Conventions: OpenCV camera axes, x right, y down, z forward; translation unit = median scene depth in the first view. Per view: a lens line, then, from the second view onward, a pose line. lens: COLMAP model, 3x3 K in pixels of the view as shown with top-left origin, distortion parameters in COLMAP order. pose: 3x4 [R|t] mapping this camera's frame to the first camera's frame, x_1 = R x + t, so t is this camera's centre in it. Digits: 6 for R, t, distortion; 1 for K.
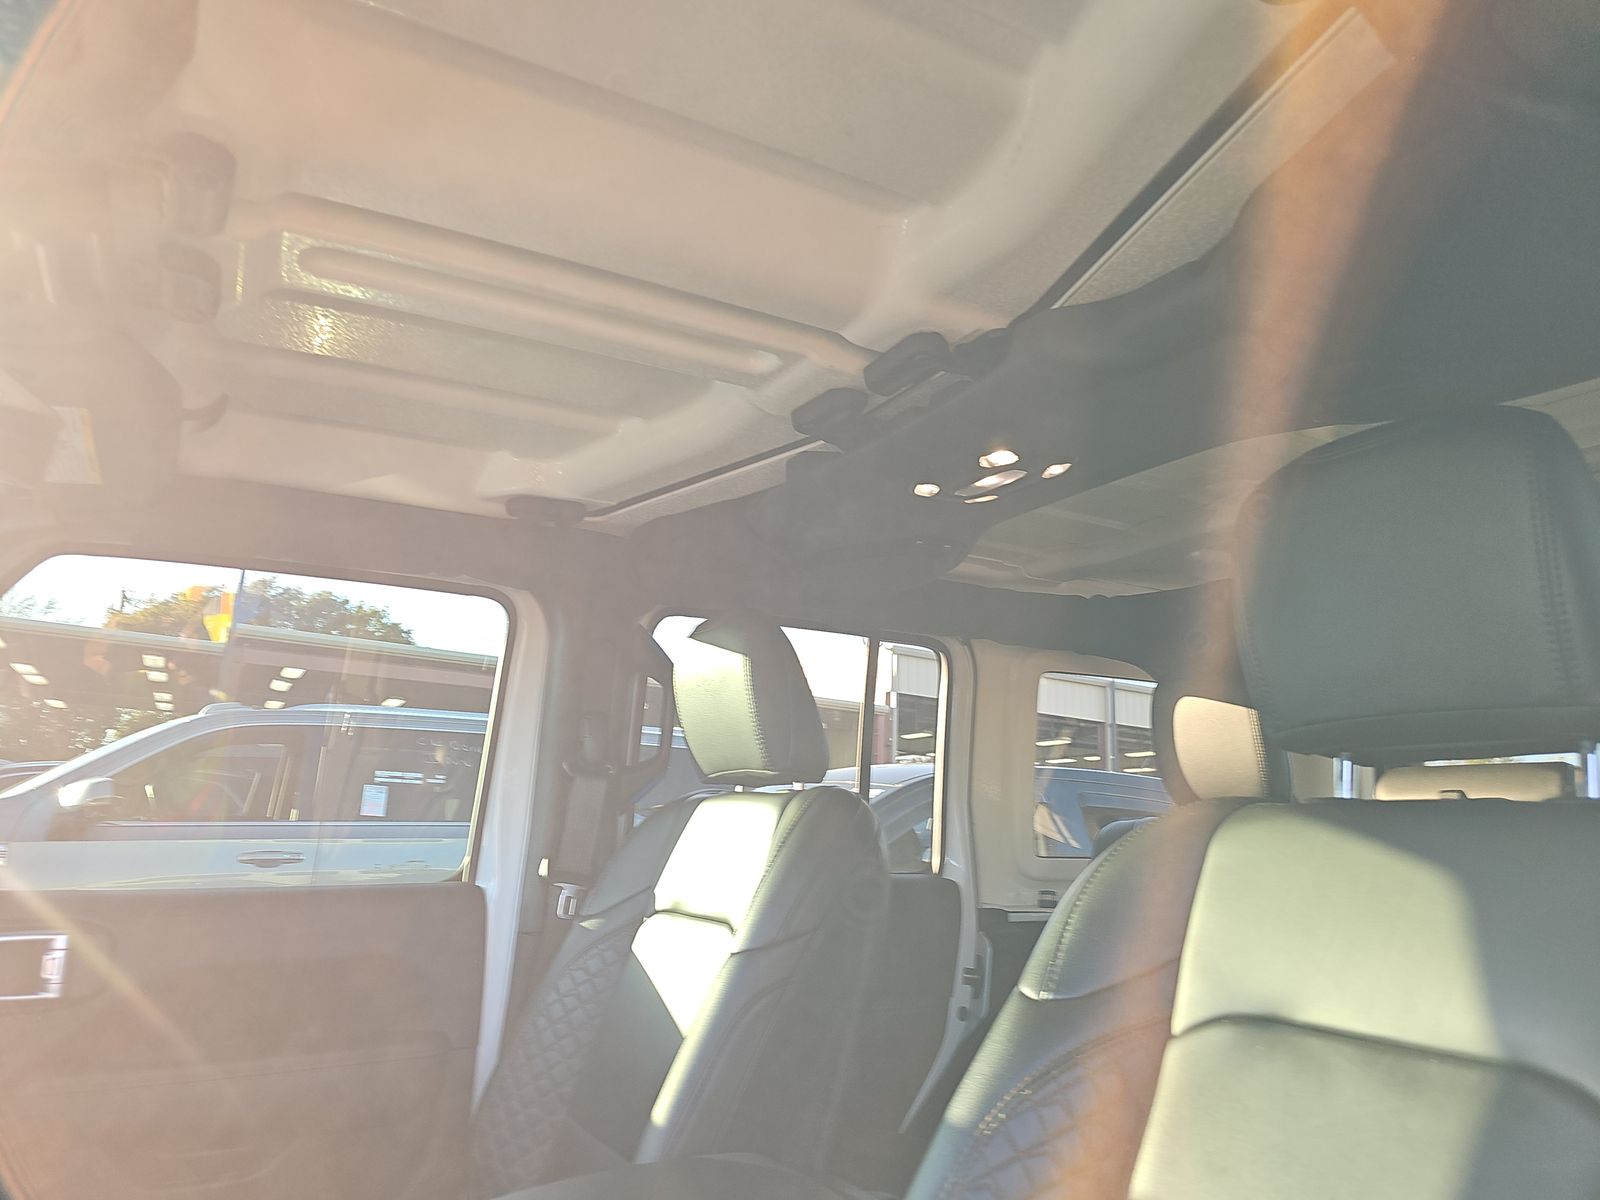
lens RADIAL K [[1063.9, 0, 800.5], [0, 1063.9, 559.3], [0, 0, 1]] dist [0.029982, 0.001282]
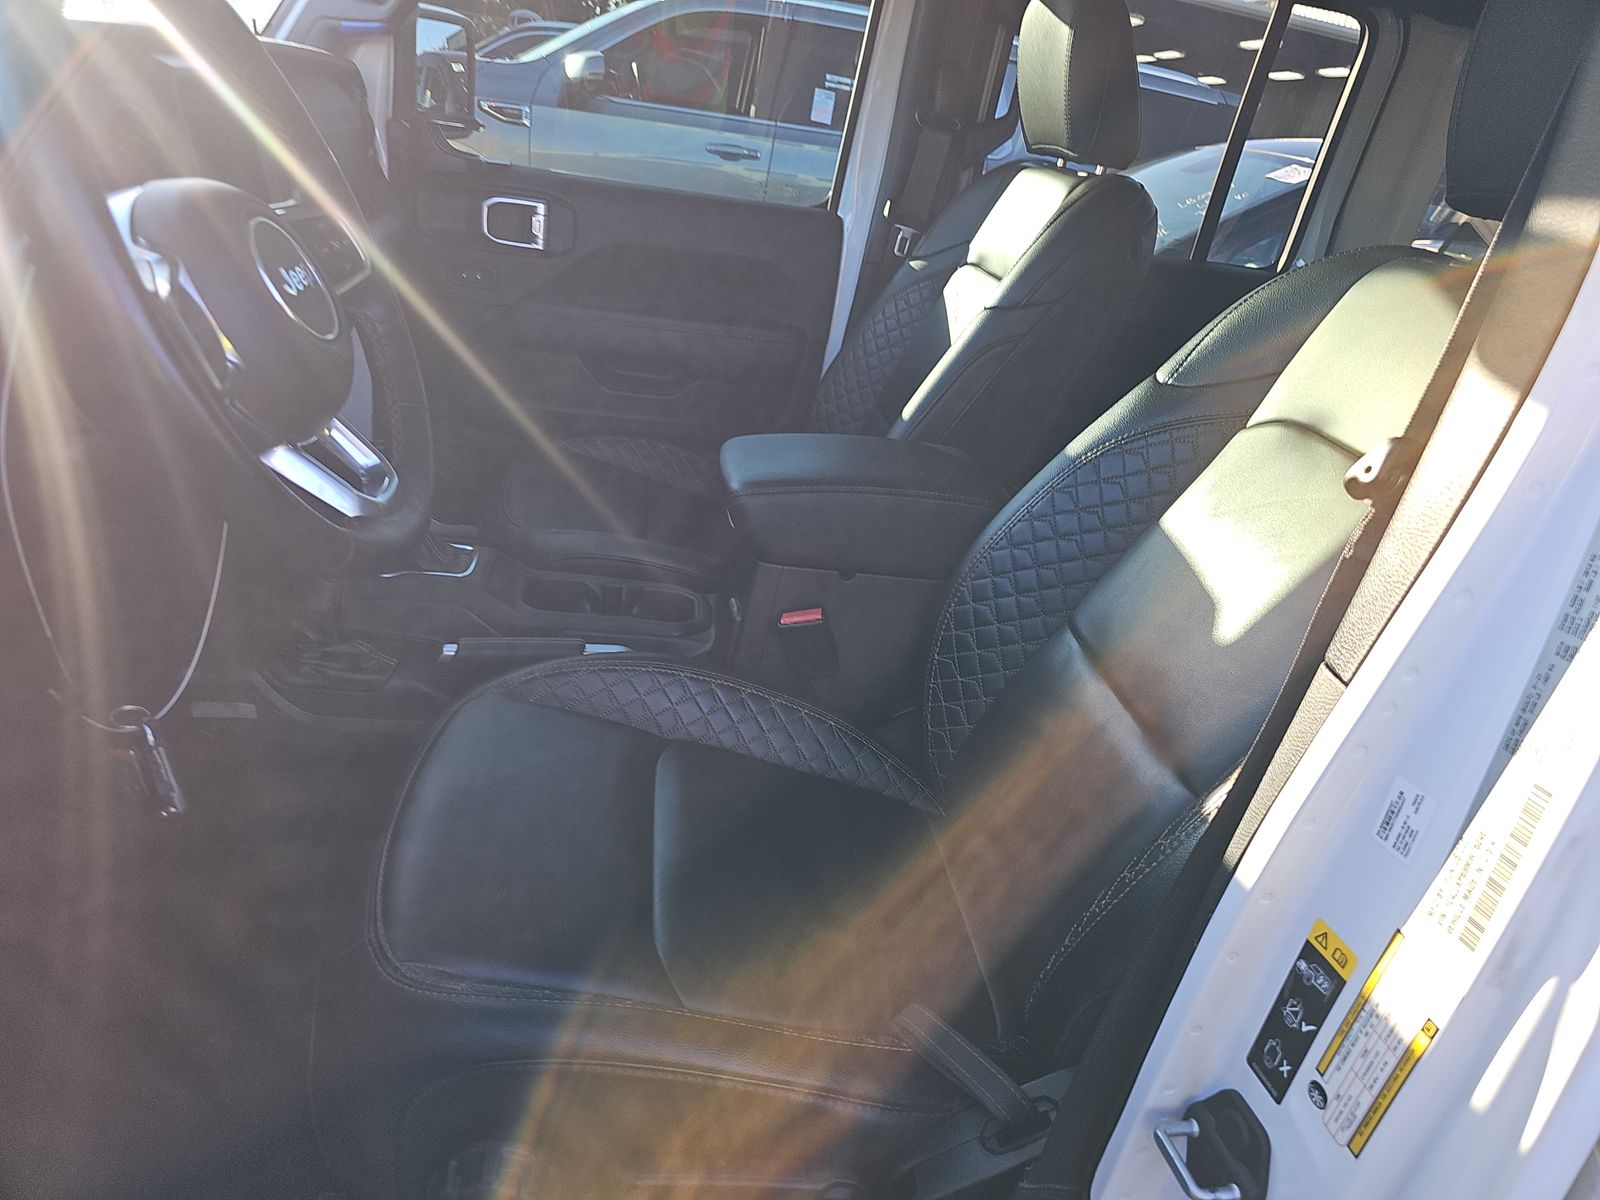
lens RADIAL K [[1090.7, 0, 800.0], [0, 1090.7, 600.0], [0, 0, 1]] dist [0.000755, -0.025693]
pose [[0.913810, 0.261933, -0.310392, 0.145997], [-0.028616, 0.803868, 0.594119, -0.065191], [0.405133, -0.534030, 0.742078, -0.126440]]
